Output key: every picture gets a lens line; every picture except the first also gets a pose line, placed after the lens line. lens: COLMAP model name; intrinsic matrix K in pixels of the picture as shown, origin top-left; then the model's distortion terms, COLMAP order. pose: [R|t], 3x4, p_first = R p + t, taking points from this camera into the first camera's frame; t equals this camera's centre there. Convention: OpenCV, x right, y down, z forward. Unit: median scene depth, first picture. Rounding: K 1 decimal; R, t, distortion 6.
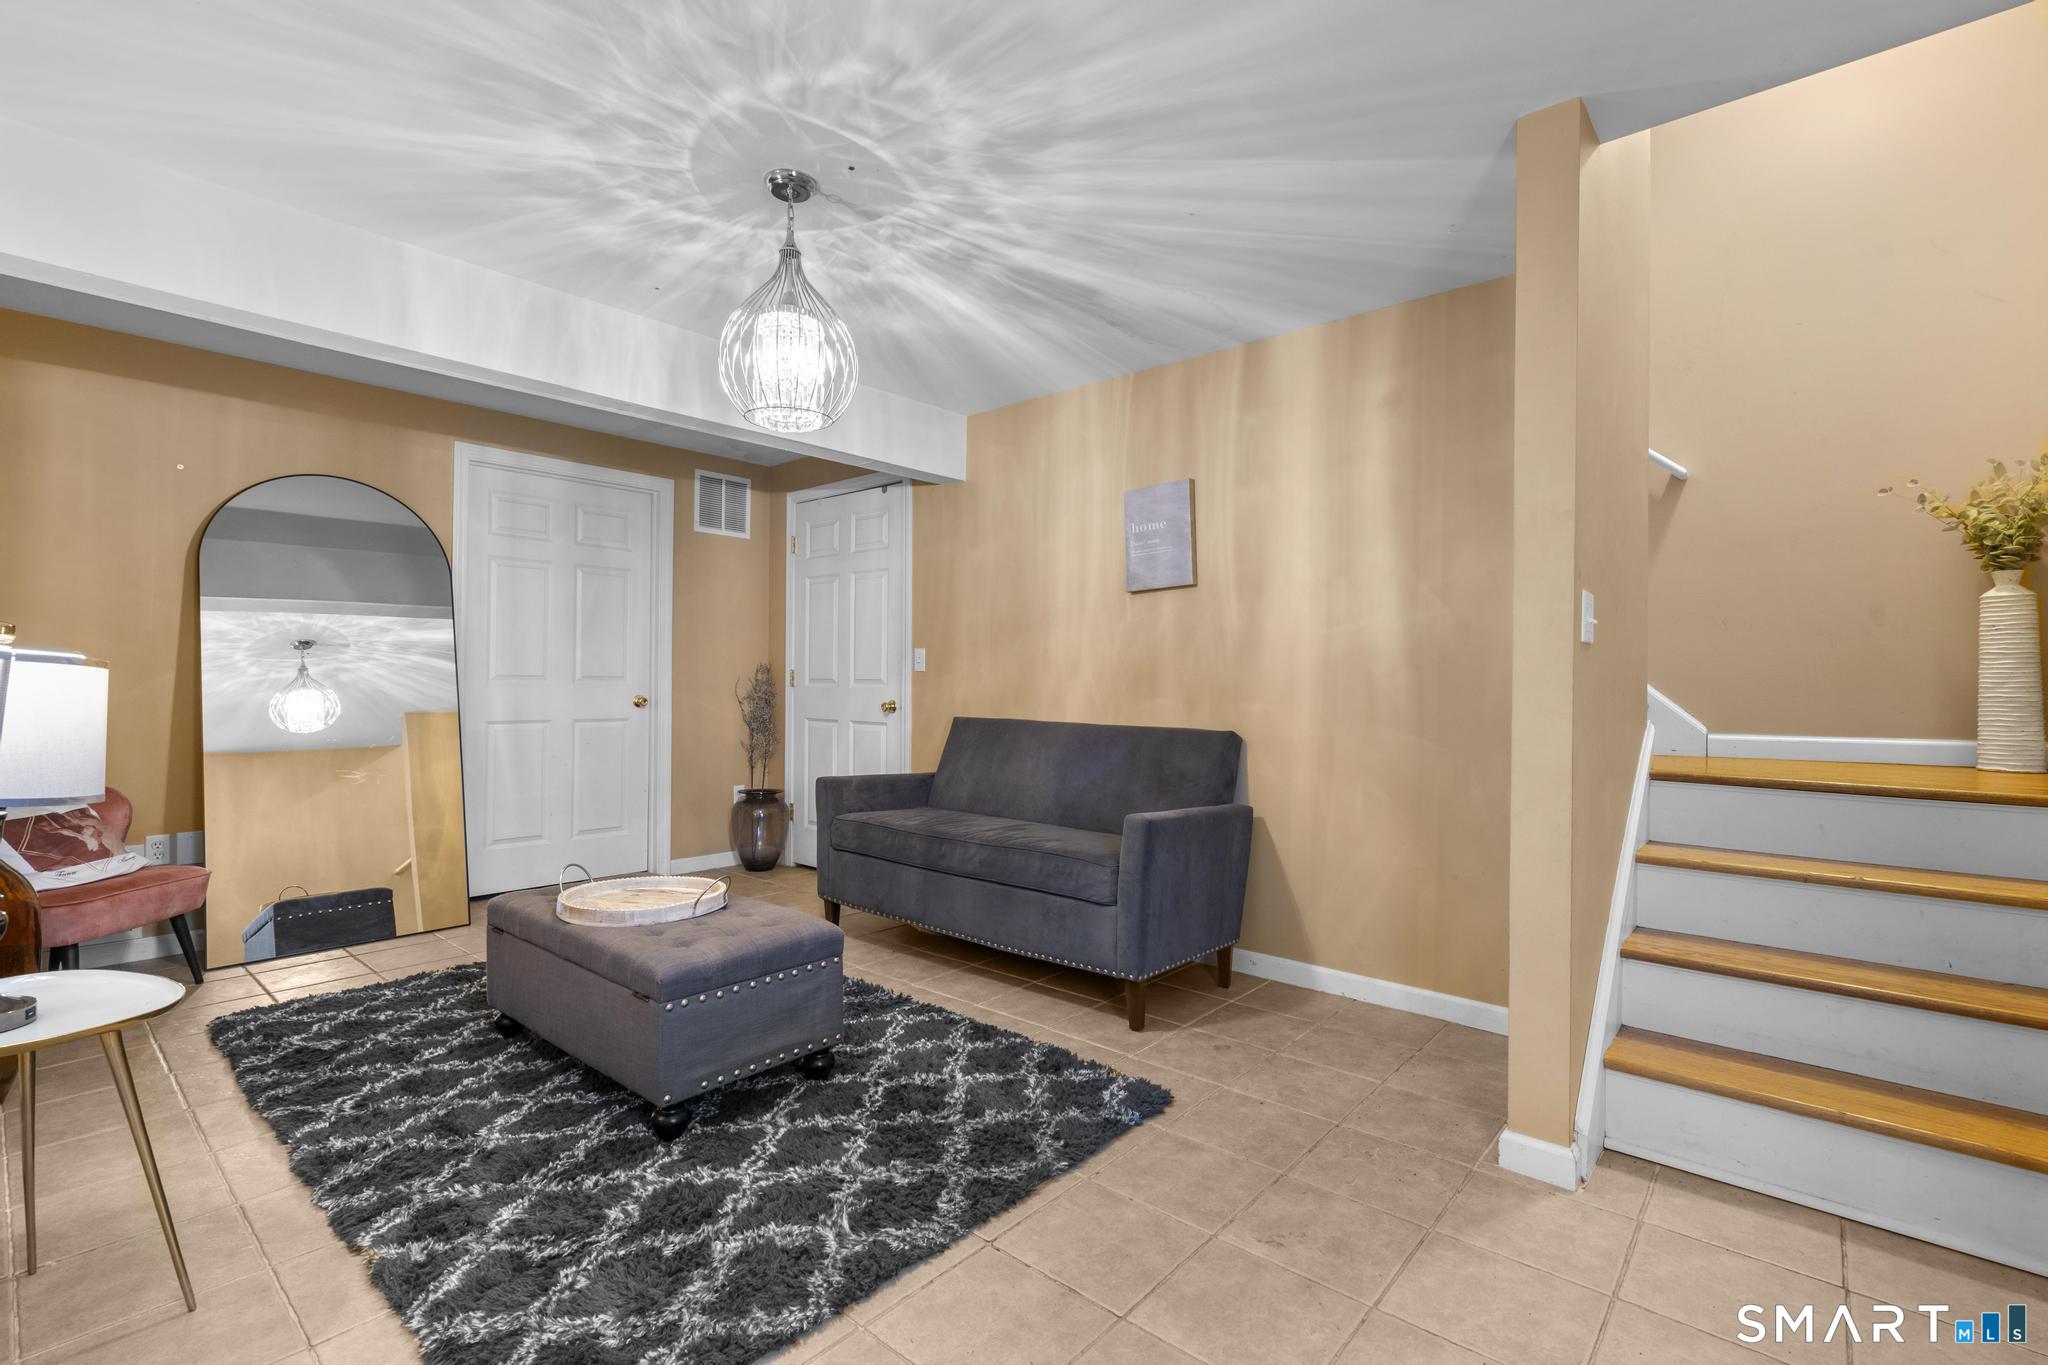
lens RADIAL K [[922.8, 0, 1024.3], [0, 922.8, 675.0], [0, 0, 1]] dist [-0.003544, 0.001755]
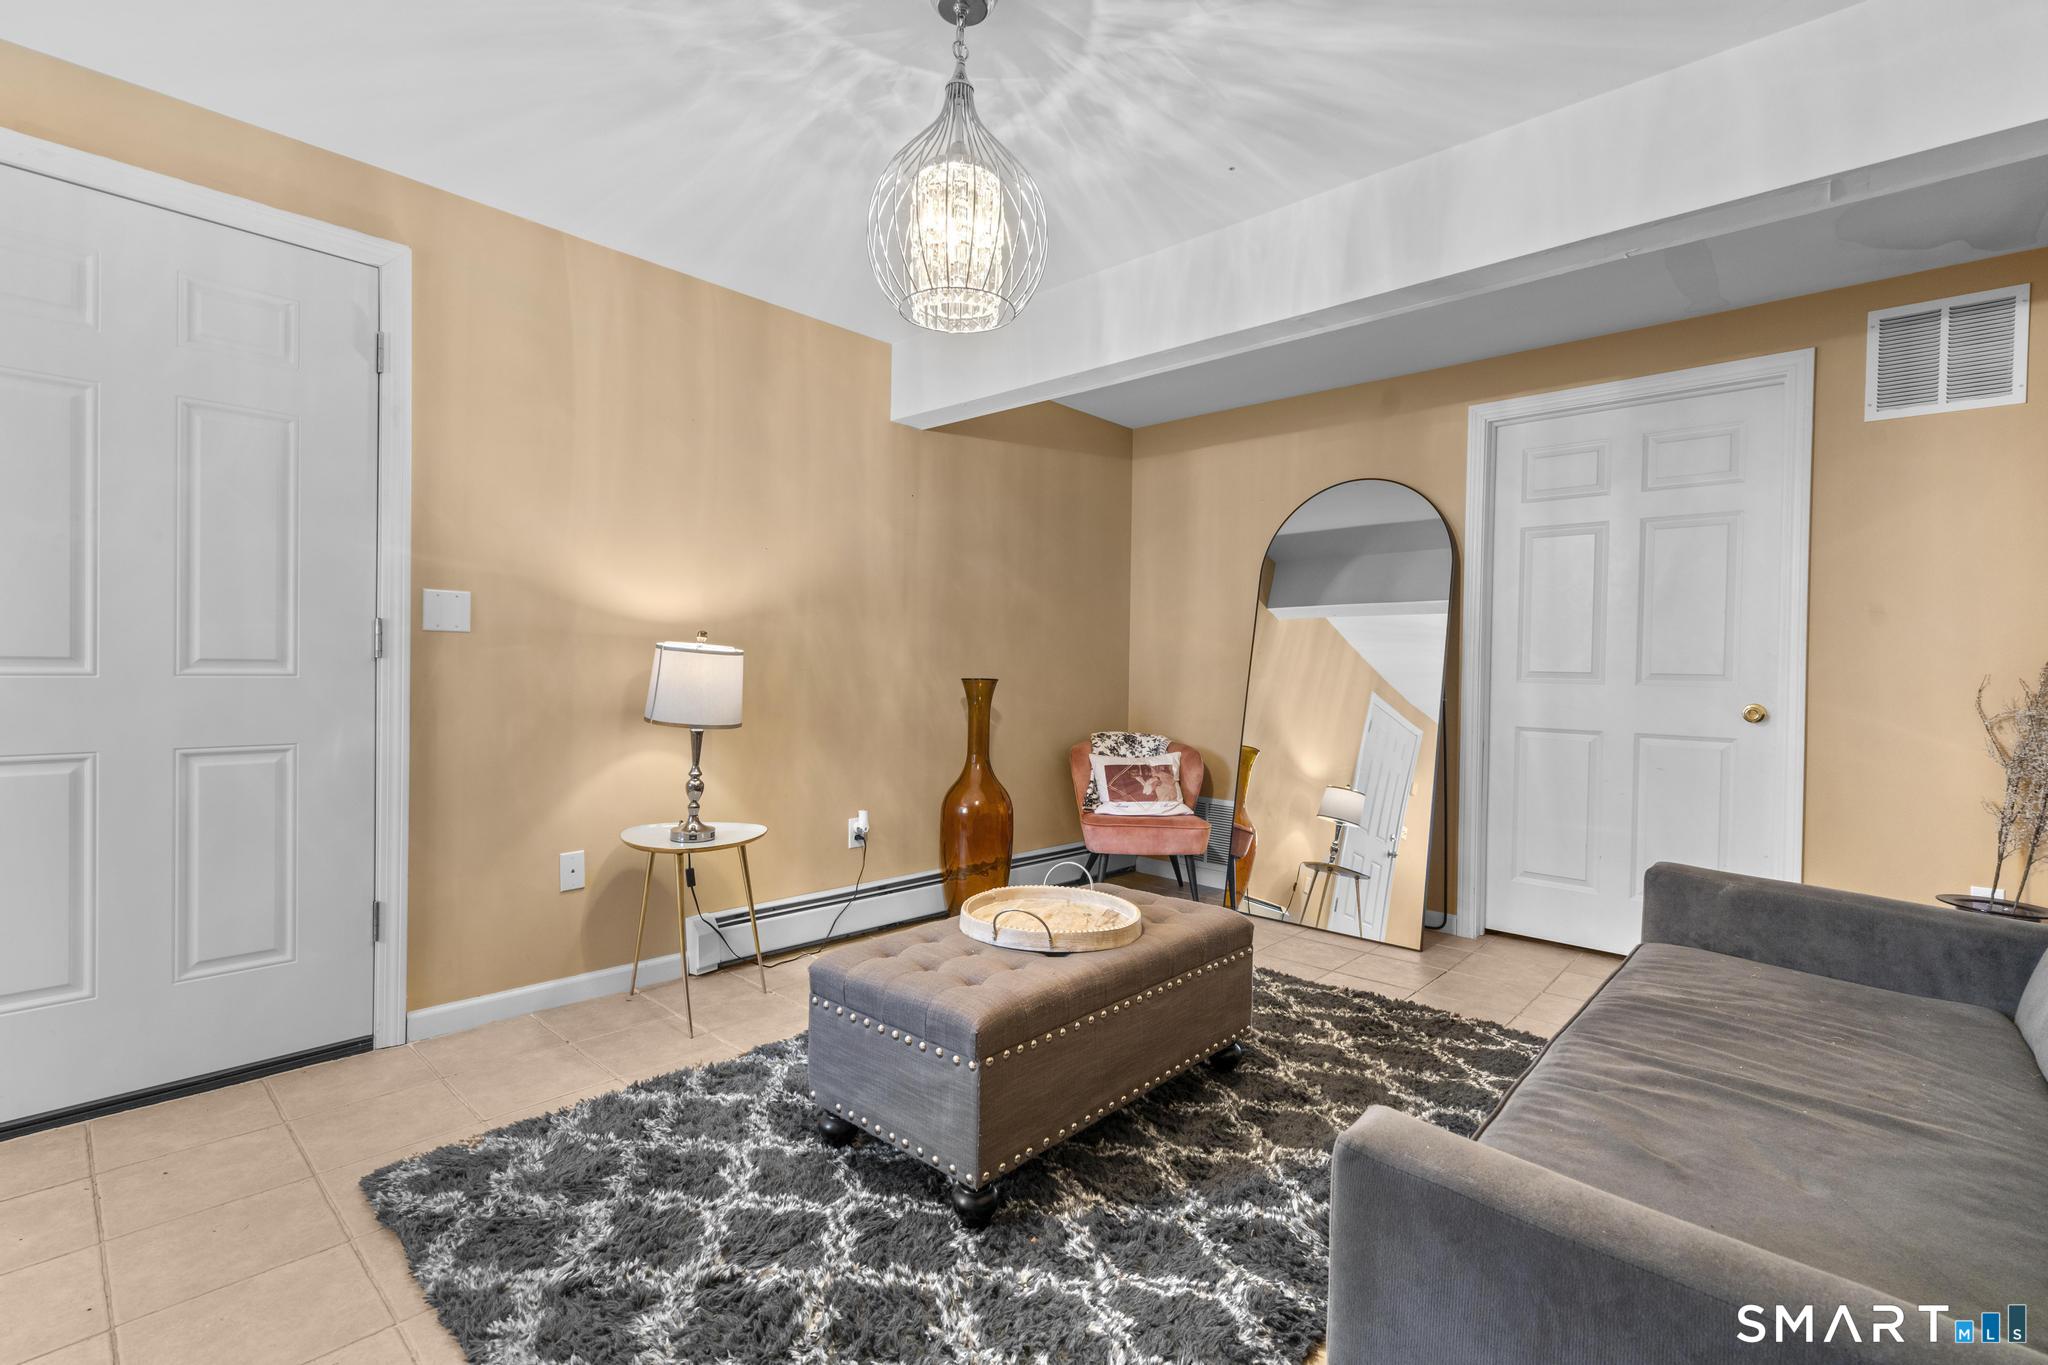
lens RADIAL K [[922.8, 0, 1024.3], [0, 922.8, 675.0], [0, 0, 1]] dist [-0.003544, 0.001755]
pose [[-0.021651, -0.002350, -0.999763, 0.465179], [-0.011607, 0.999930, -0.002099, 0.018317], [0.999698, 0.011559, -0.021677, 1.011093]]
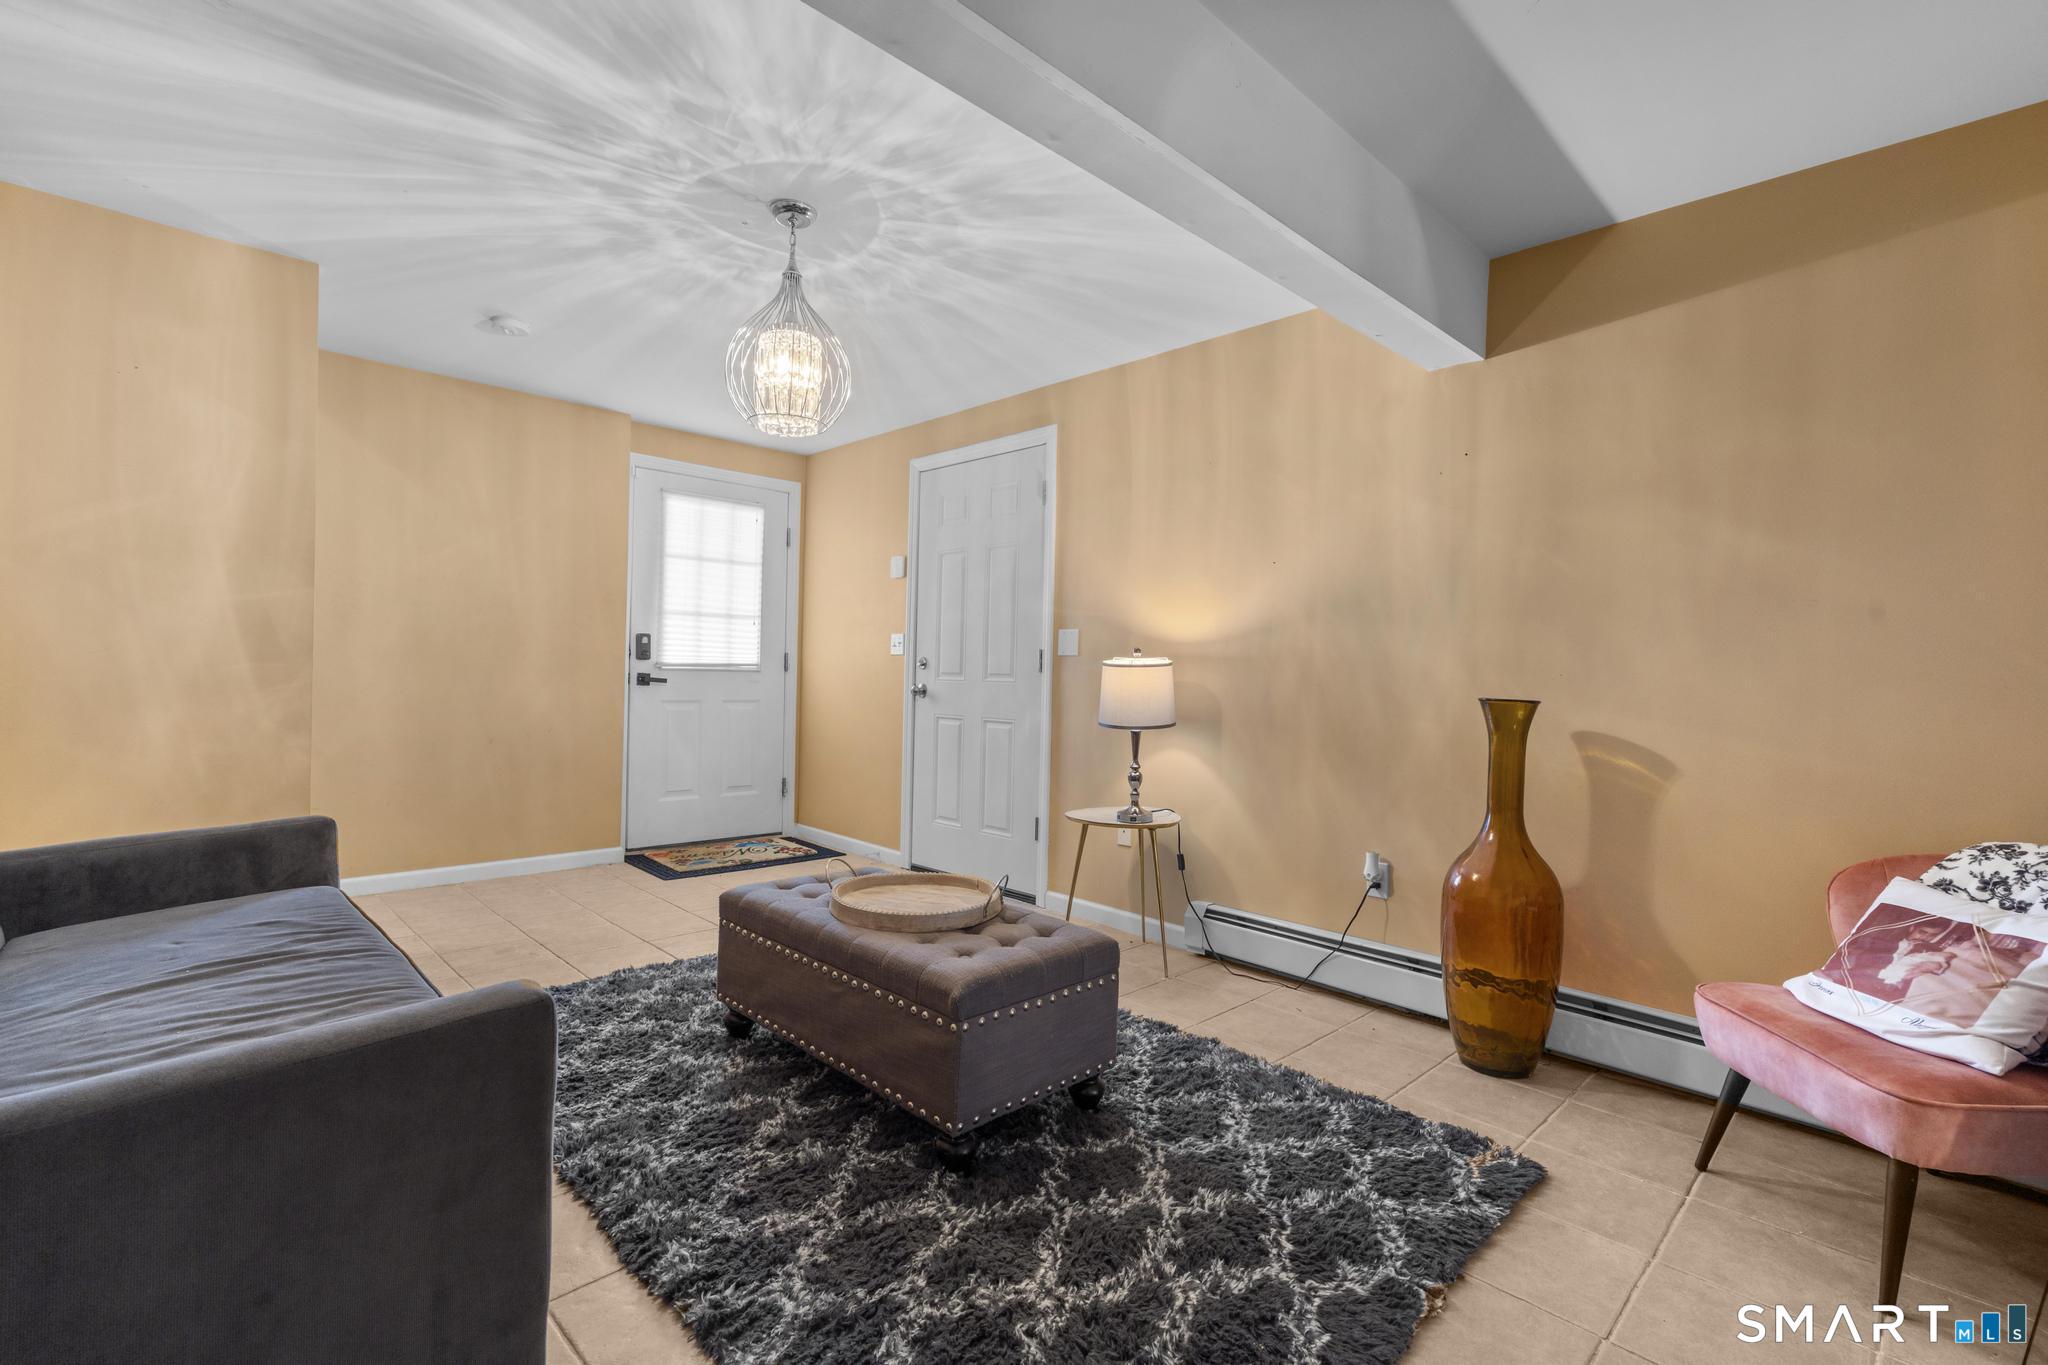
lens RADIAL K [[922.8, 0, 1024.3], [0, 922.8, 675.0], [0, 0, 1]] dist [-0.003544, 0.001755]
pose [[-0.996378, -0.032737, 0.078479, -0.598177], [-0.033124, 0.999445, -0.003635, 0.016745], [-0.078316, -0.006222, -0.996909, 1.960426]]
